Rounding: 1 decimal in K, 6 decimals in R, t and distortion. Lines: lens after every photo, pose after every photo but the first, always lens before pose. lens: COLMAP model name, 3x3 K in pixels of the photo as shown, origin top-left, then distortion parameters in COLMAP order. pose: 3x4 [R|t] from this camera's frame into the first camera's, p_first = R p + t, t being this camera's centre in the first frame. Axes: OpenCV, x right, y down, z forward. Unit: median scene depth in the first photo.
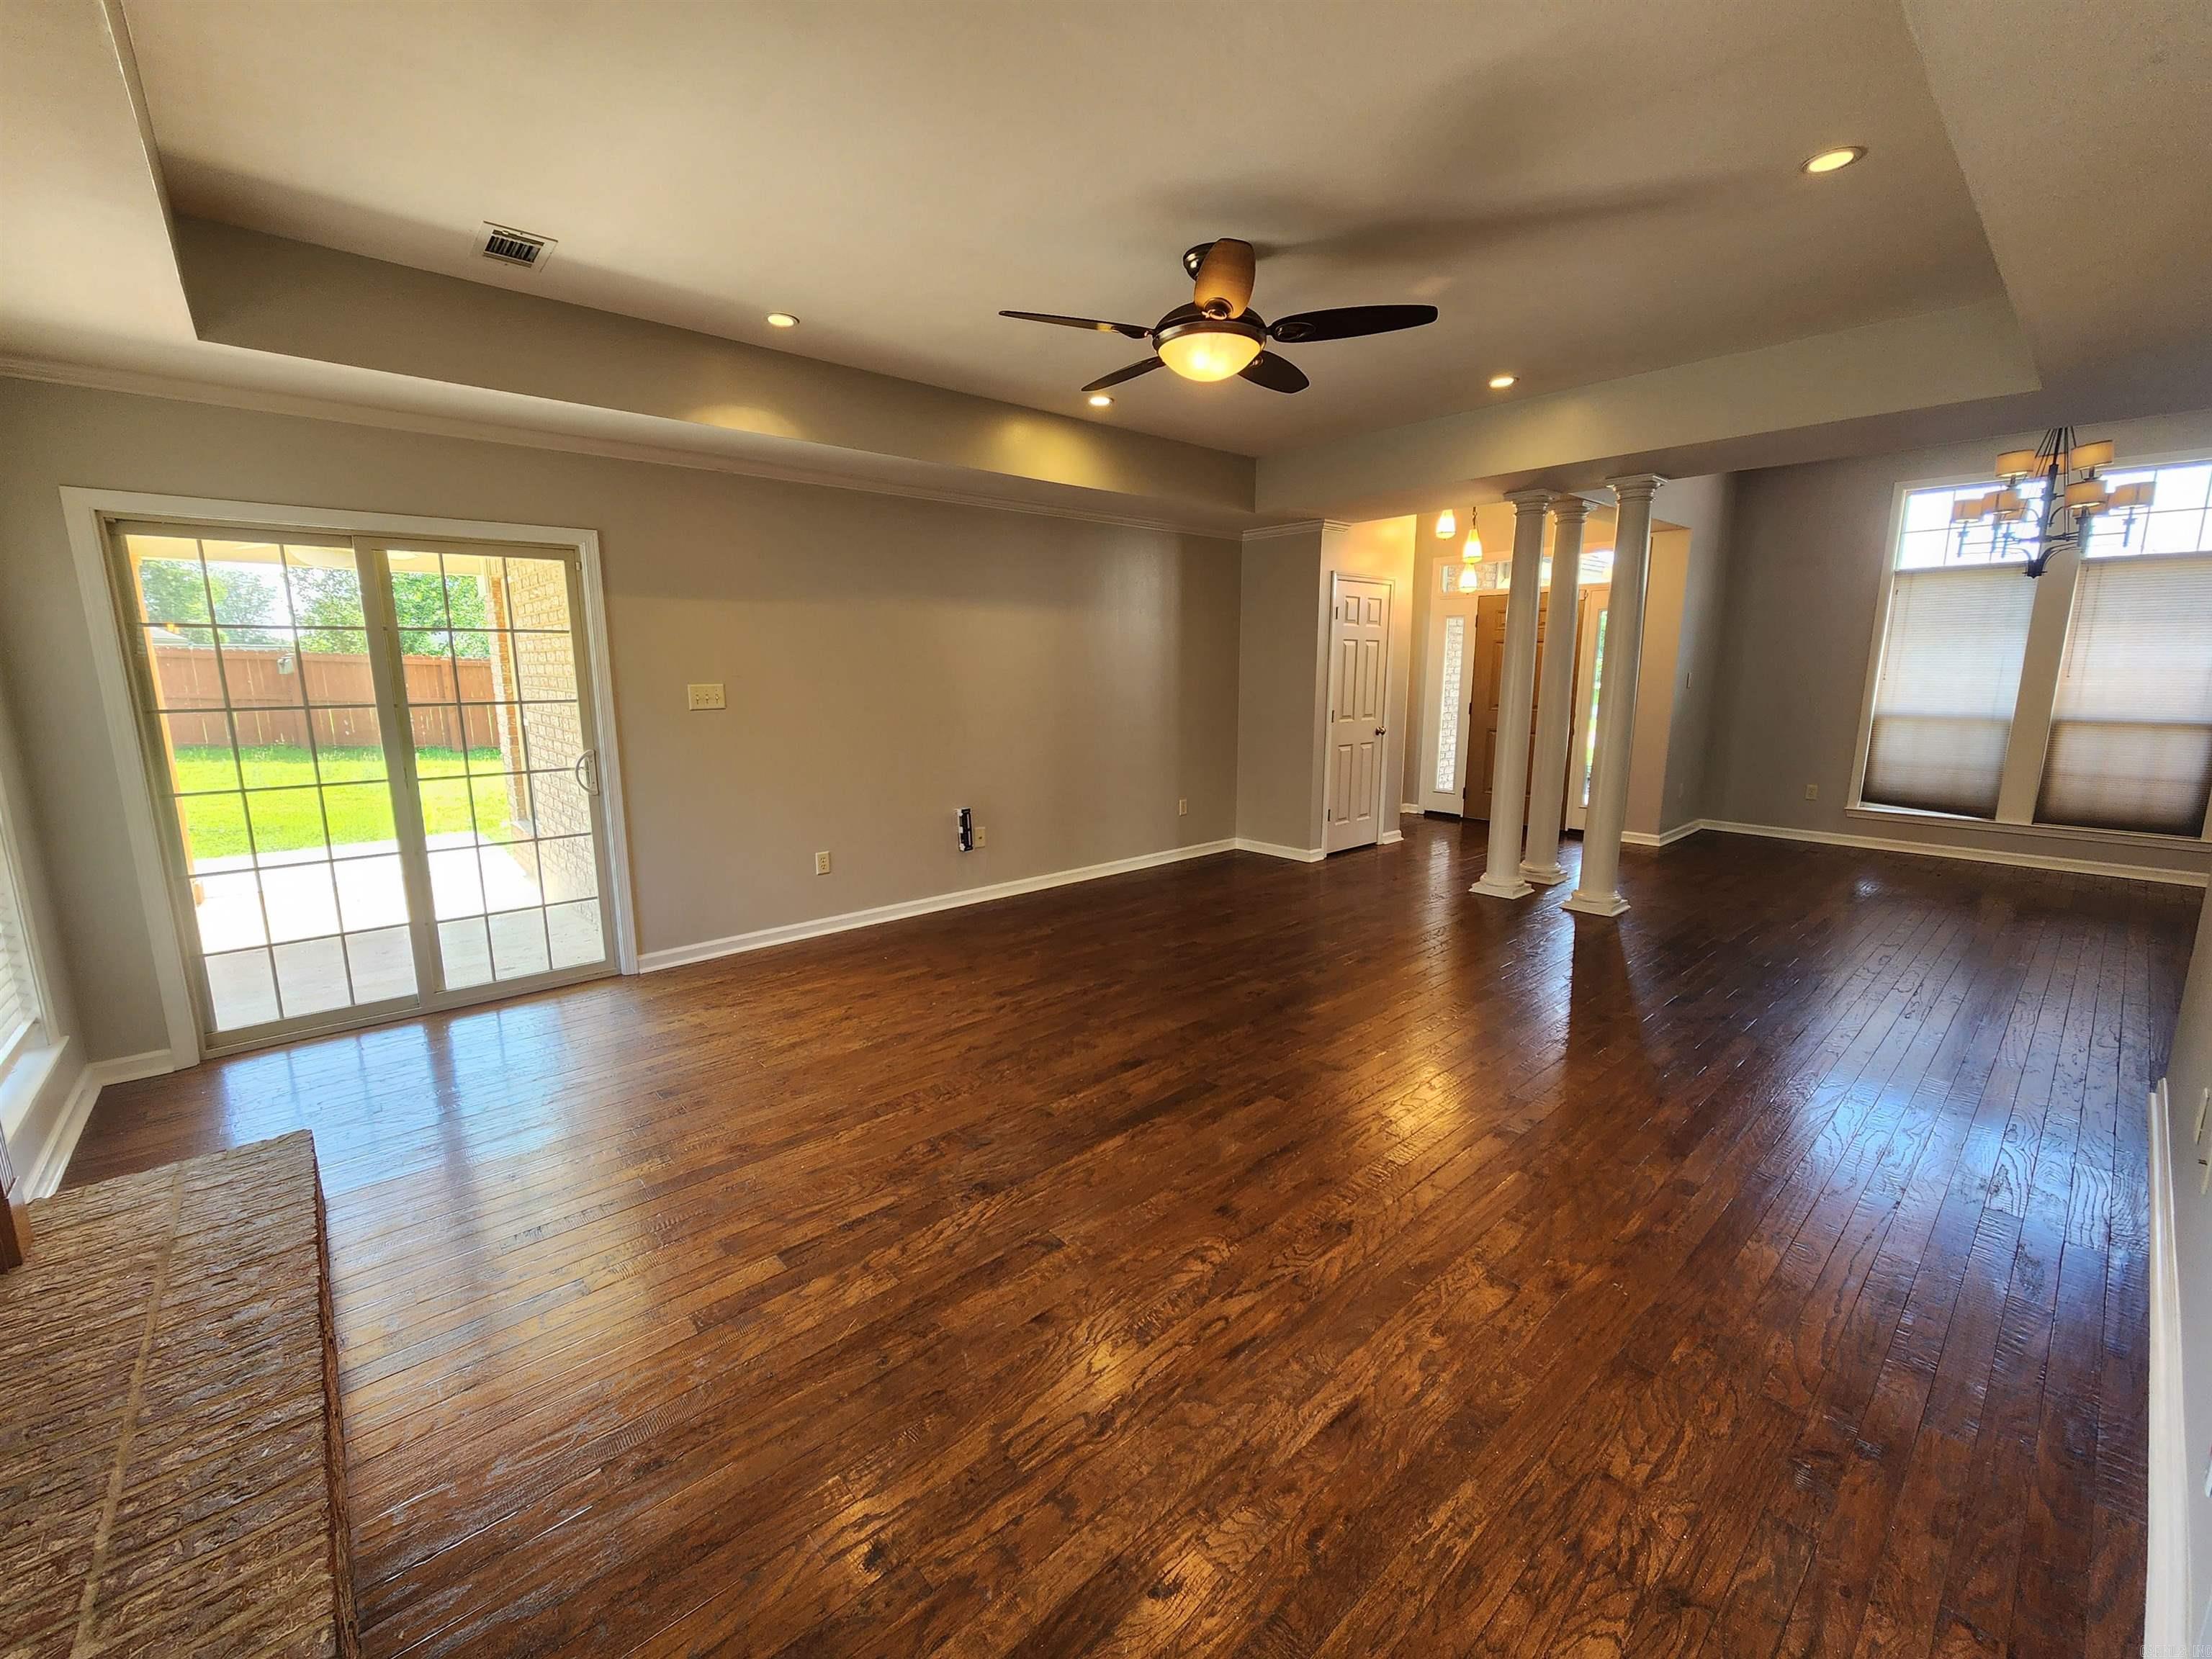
lens RADIAL K [[907.2, 0, 1090.8], [0, 907.2, 824.0], [0, 0, 1]] dist [0.002498, -0.001084]
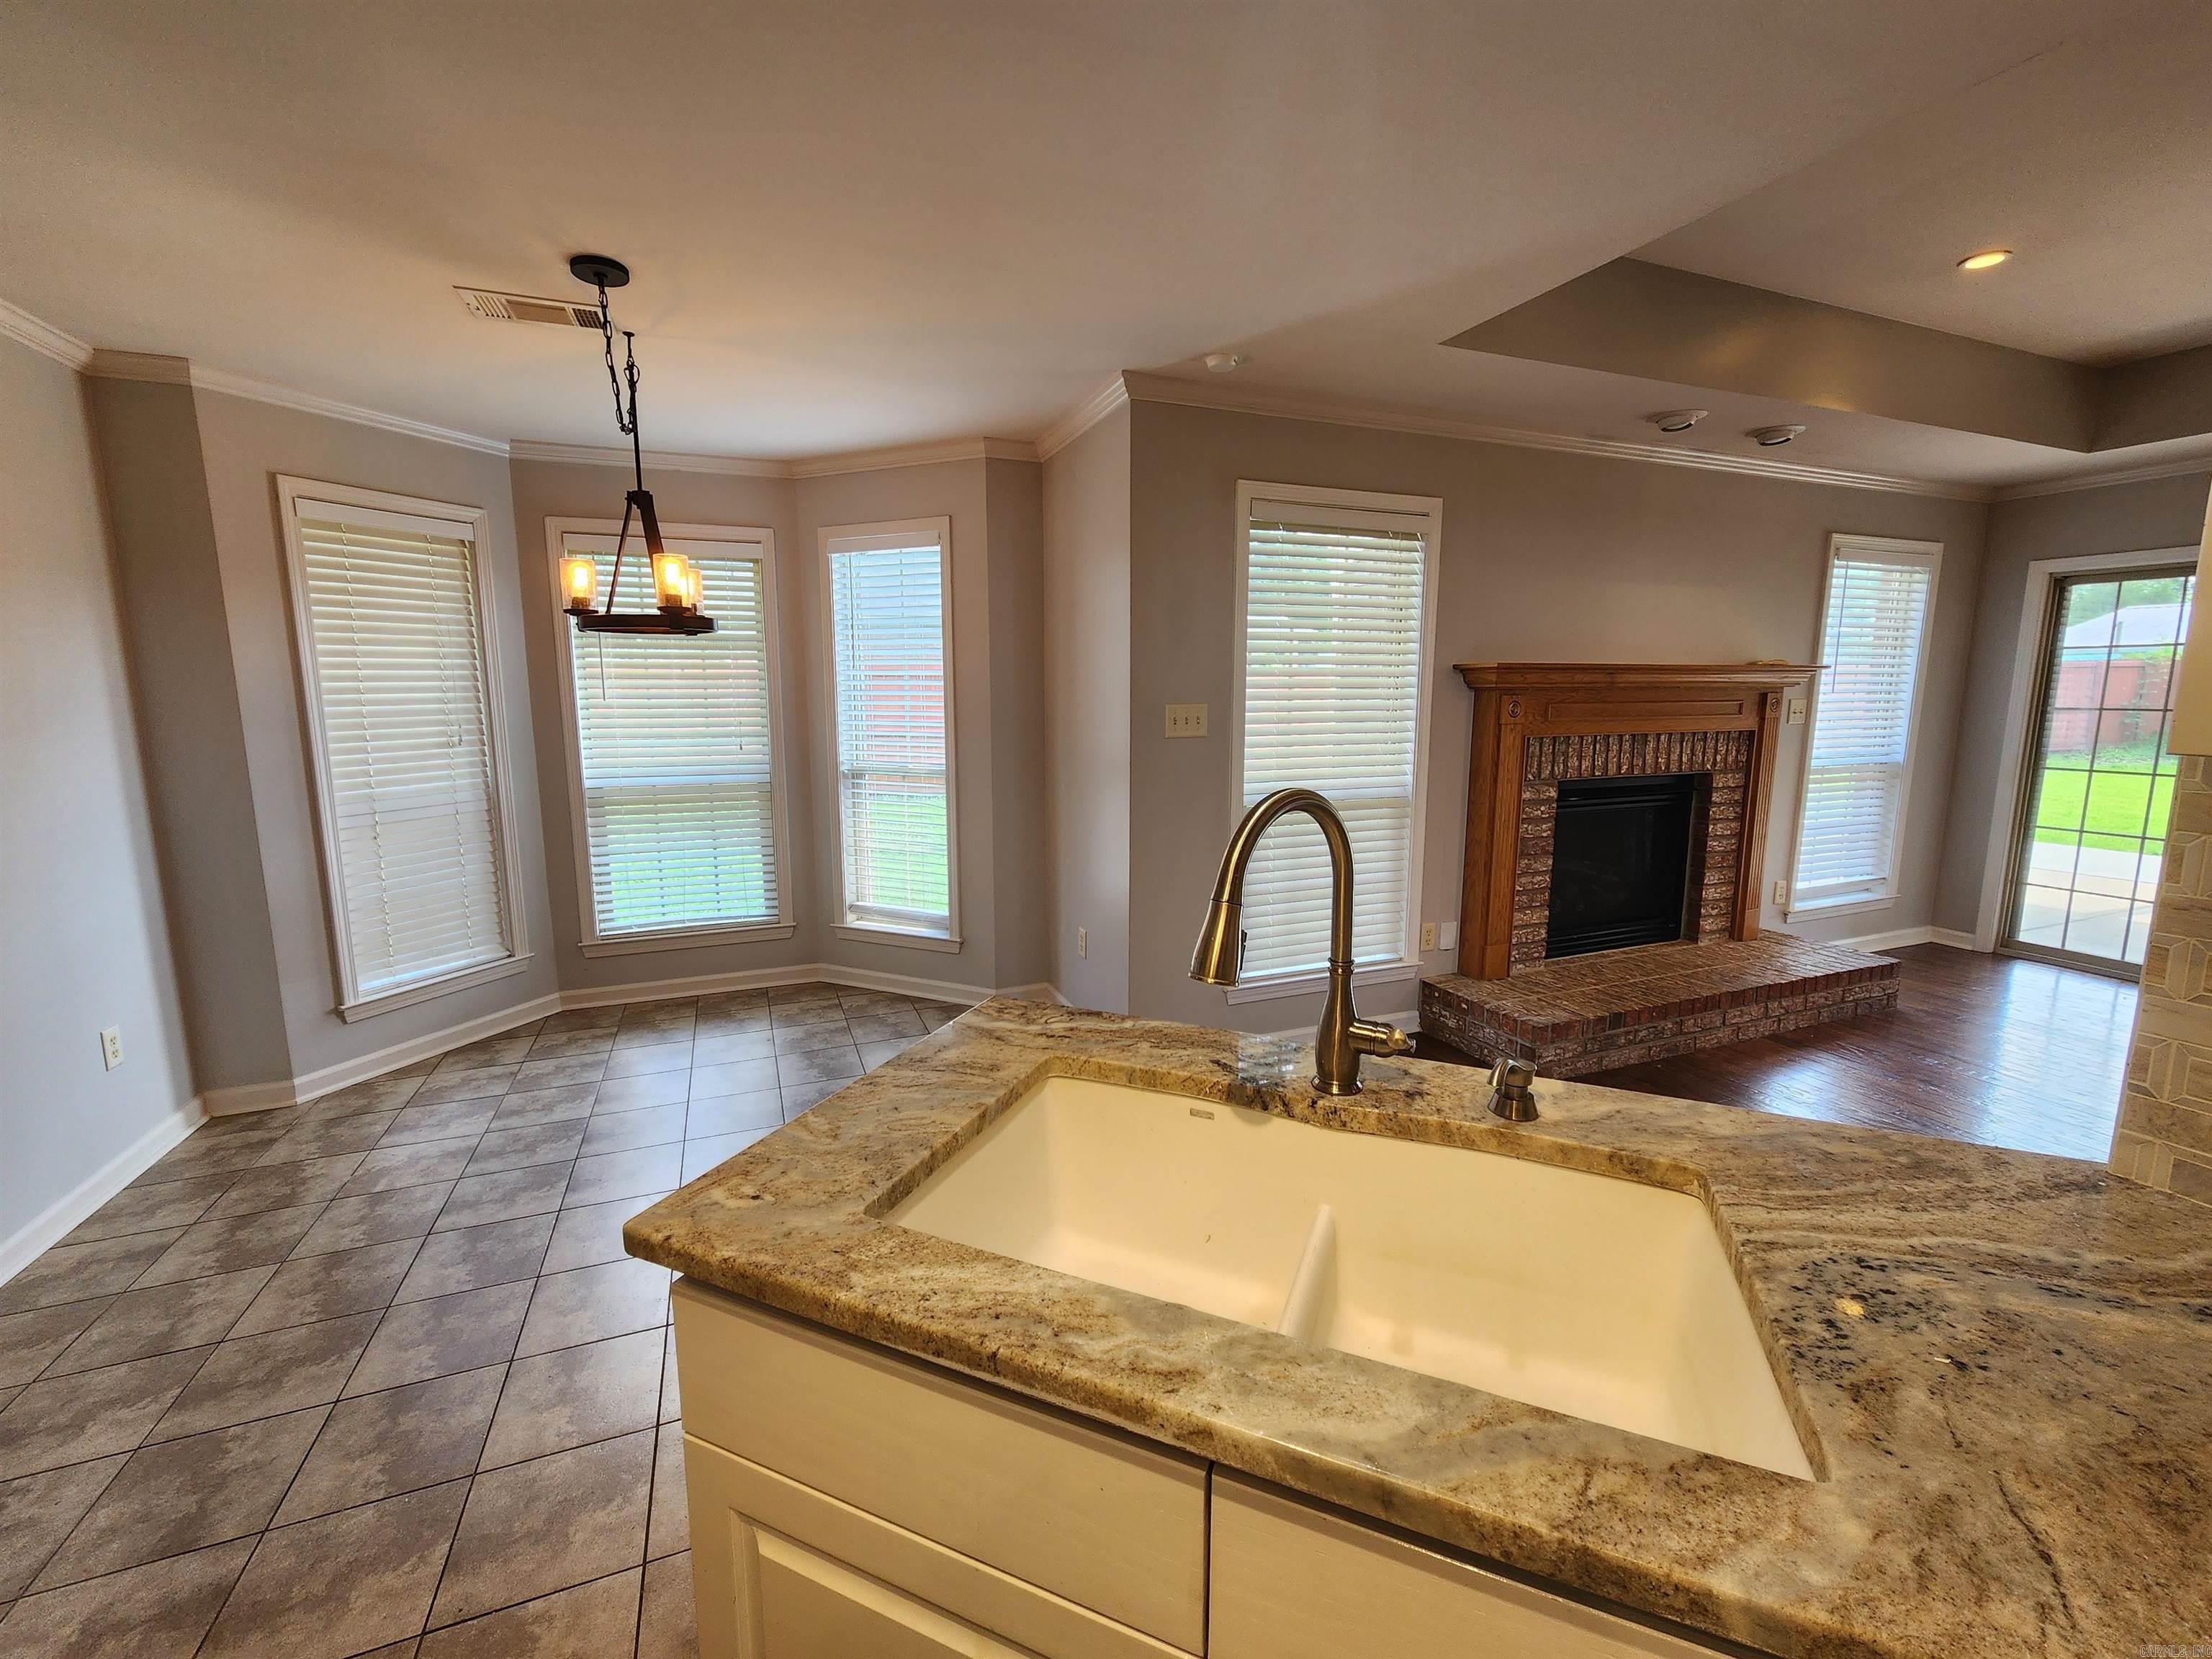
lens RADIAL K [[907.2, 0, 1089.2], [0, 907.2, 823.3], [0, 0, 1]] dist [0.002498, -0.001084]
pose [[-0.337390, 0.144874, -0.930150, 0.710636], [-0.161214, 0.964597, 0.208716, -0.003968], [0.927458, 0.220372, -0.302090, 0.058755]]
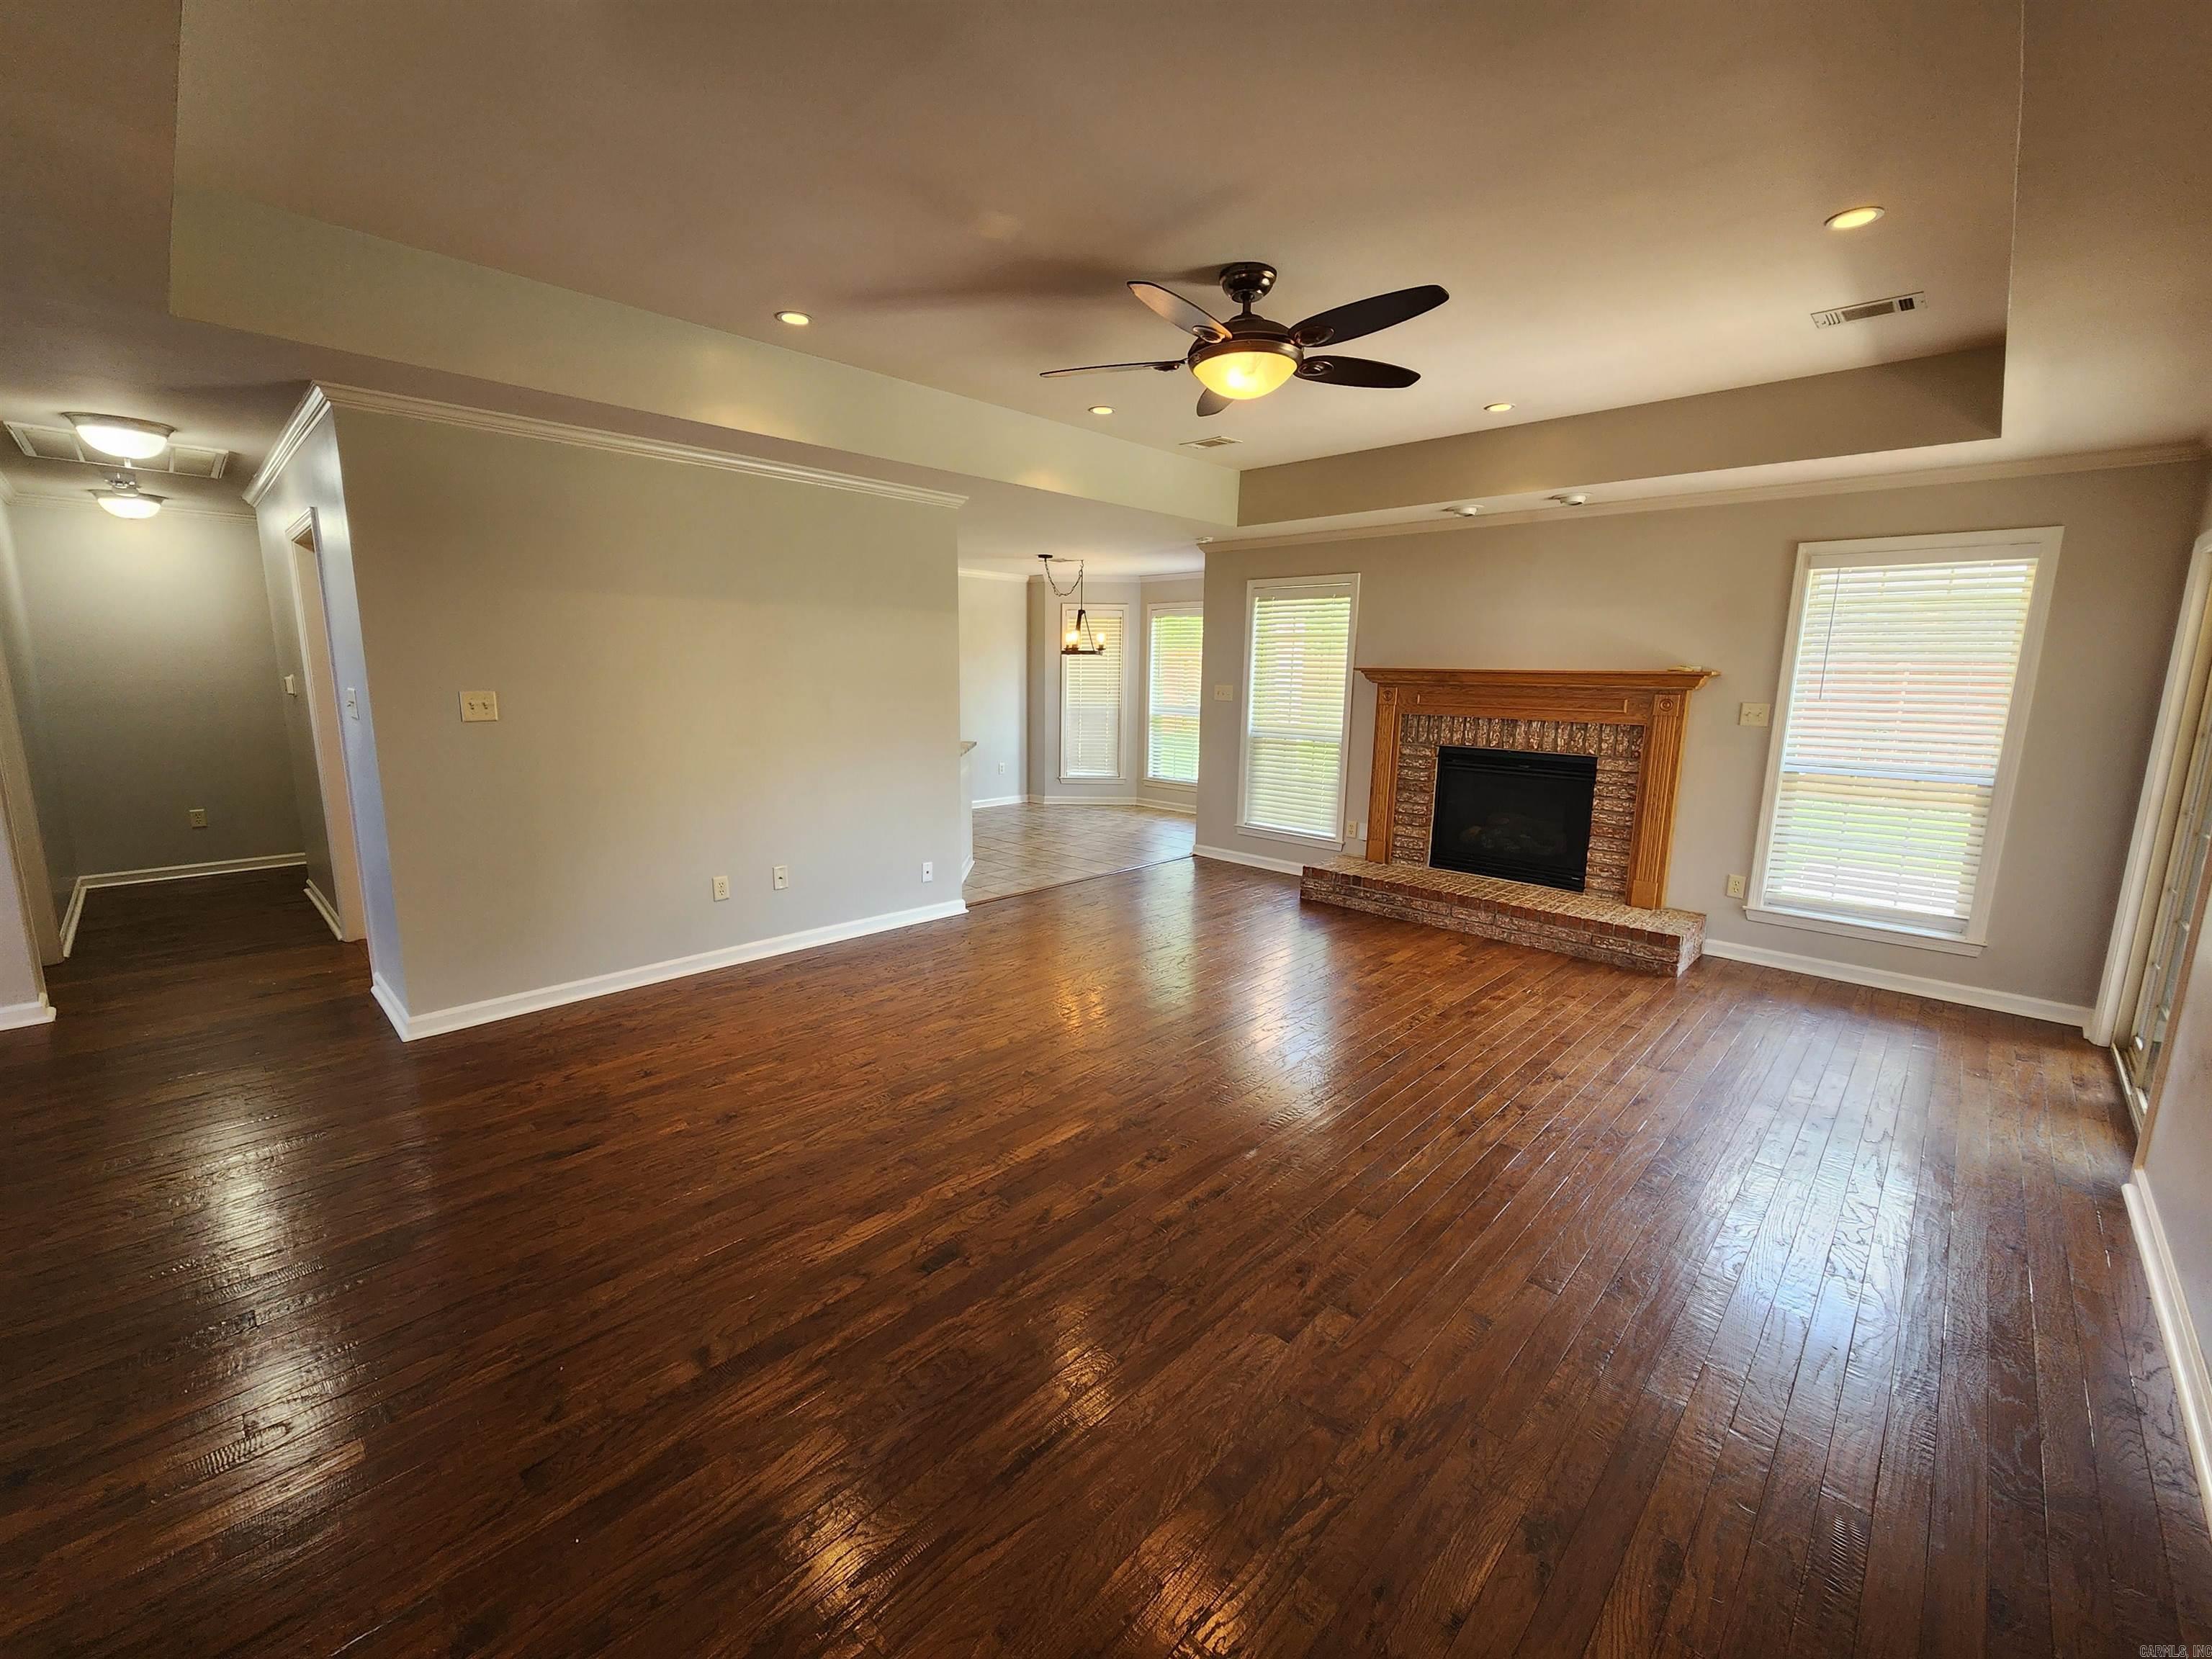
lens RADIAL K [[907.2, 0, 1096.0], [0, 907.2, 825.3], [0, 0, 1]] dist [0.002498, -0.001084]
pose [[-0.996513, 0.004856, -0.083291, 0.295859], [-0.024217, 0.938490, 0.344457, -0.304951], [0.079840, 0.345273, -0.935100, 1.634480]]
